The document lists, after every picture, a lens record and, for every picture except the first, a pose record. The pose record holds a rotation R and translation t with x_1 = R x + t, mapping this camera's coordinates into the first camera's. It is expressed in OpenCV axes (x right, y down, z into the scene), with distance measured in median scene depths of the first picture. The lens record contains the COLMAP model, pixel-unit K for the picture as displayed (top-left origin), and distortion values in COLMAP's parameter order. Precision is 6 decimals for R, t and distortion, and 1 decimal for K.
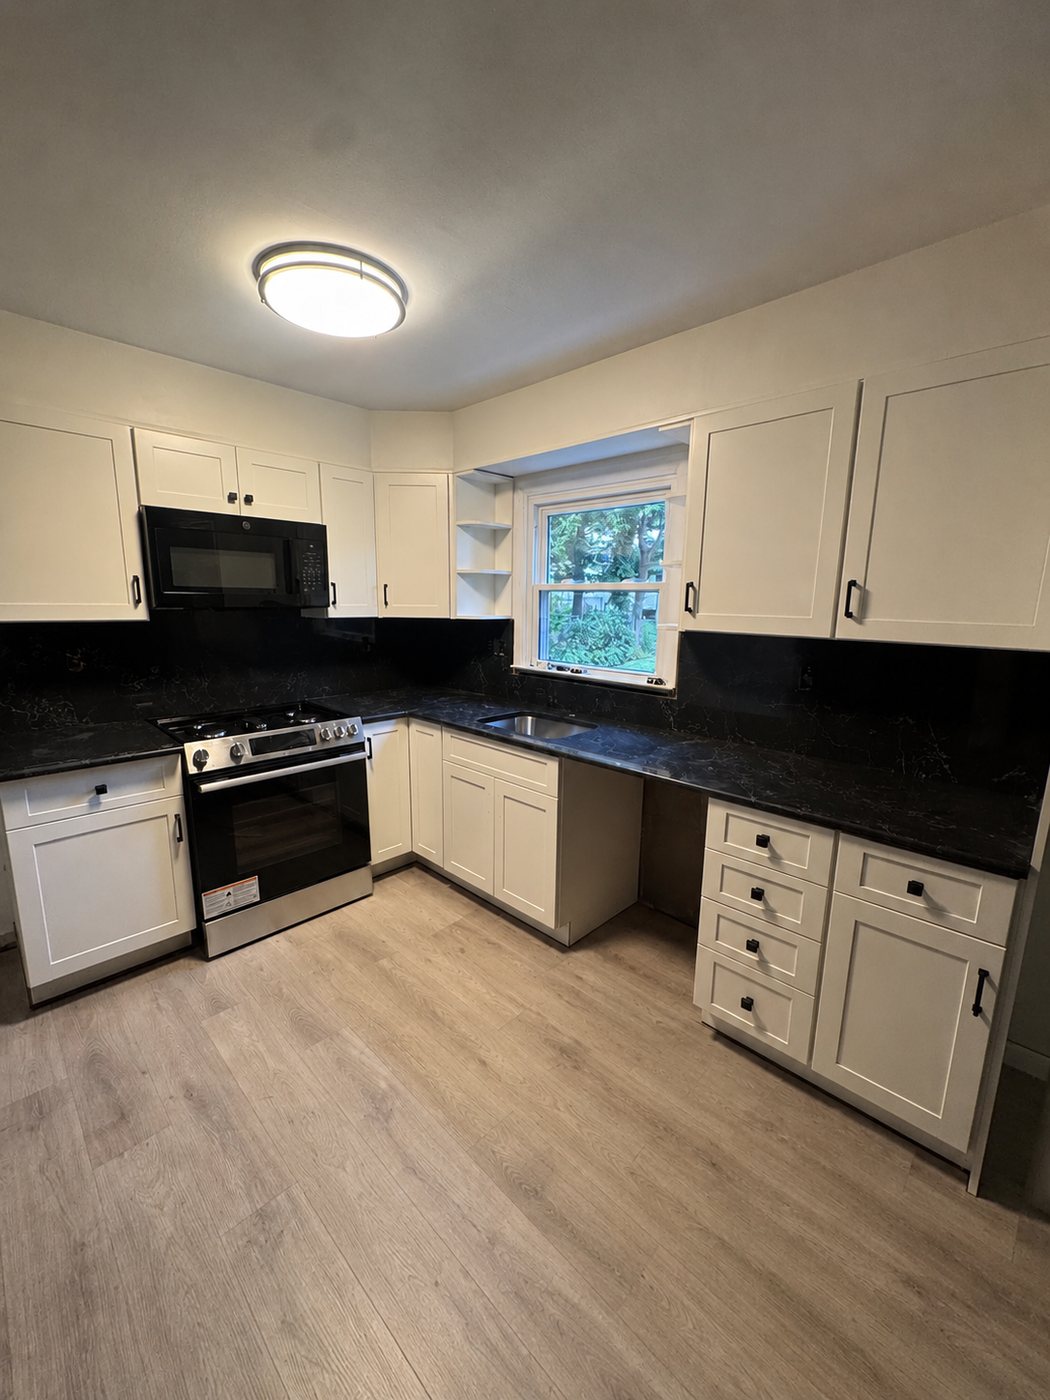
lens RADIAL K [[560.8, 0, 523.2], [0, 560.8, 701.8], [0, 0, 1]] dist [0.002942, 0.000039]
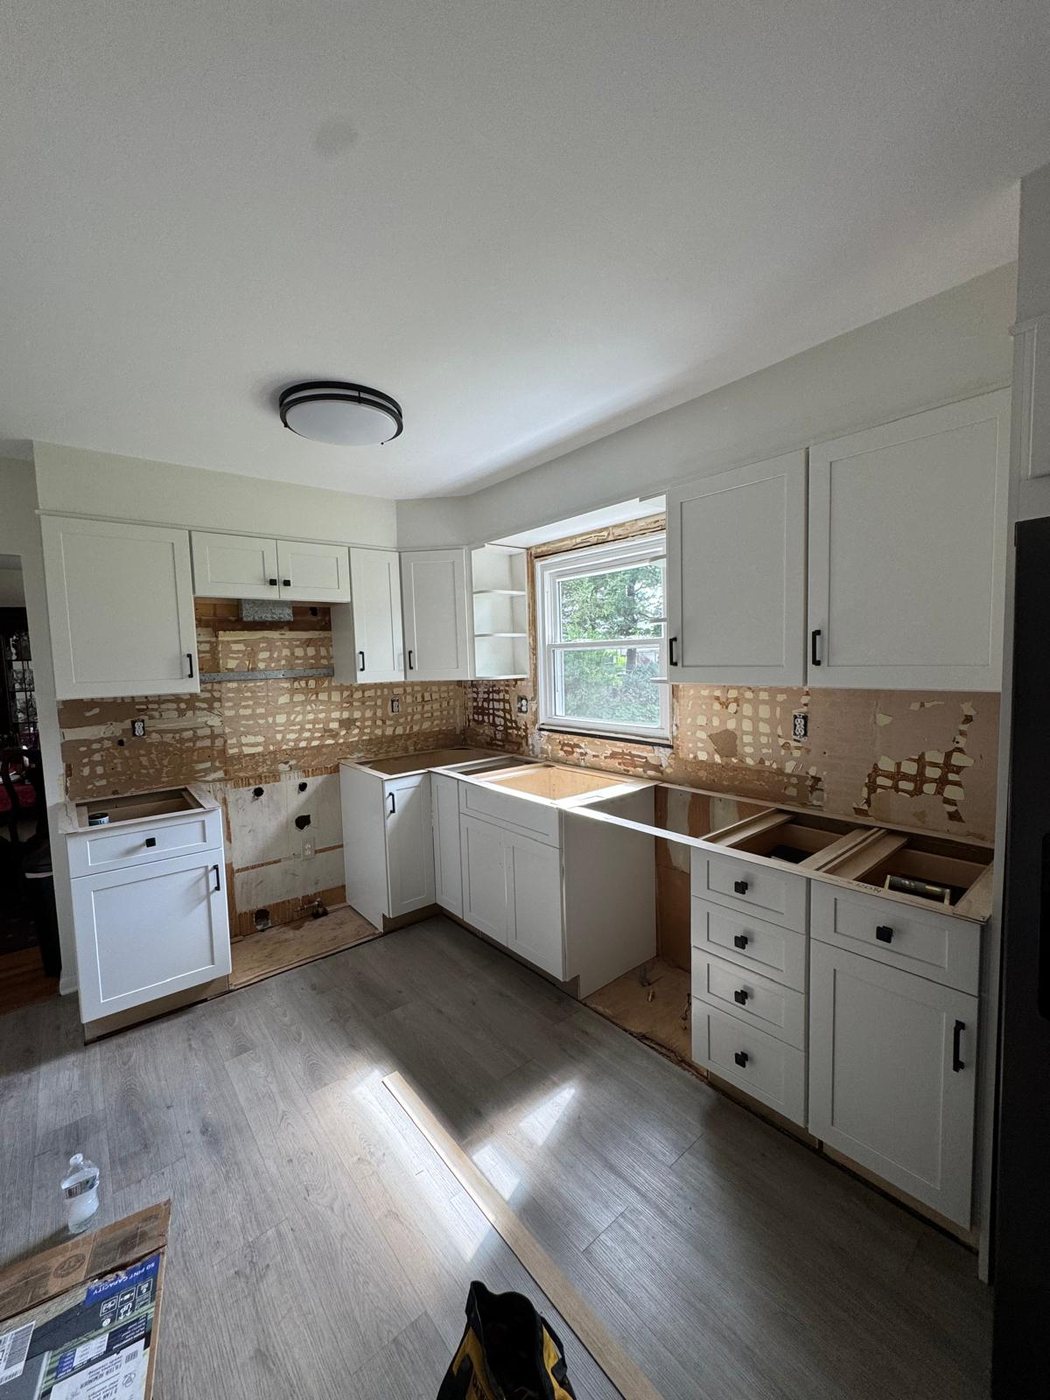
lens RADIAL K [[560.8, 0, 528.7], [0, 560.8, 700.2], [0, 0, 1]] dist [0.002942, 0.000039]
pose [[0.993515, -0.033317, -0.108707, 0.150044], [0.021840, 0.994221, -0.105109, 0.009634], [0.111580, 0.102054, 0.988501, -0.067805]]
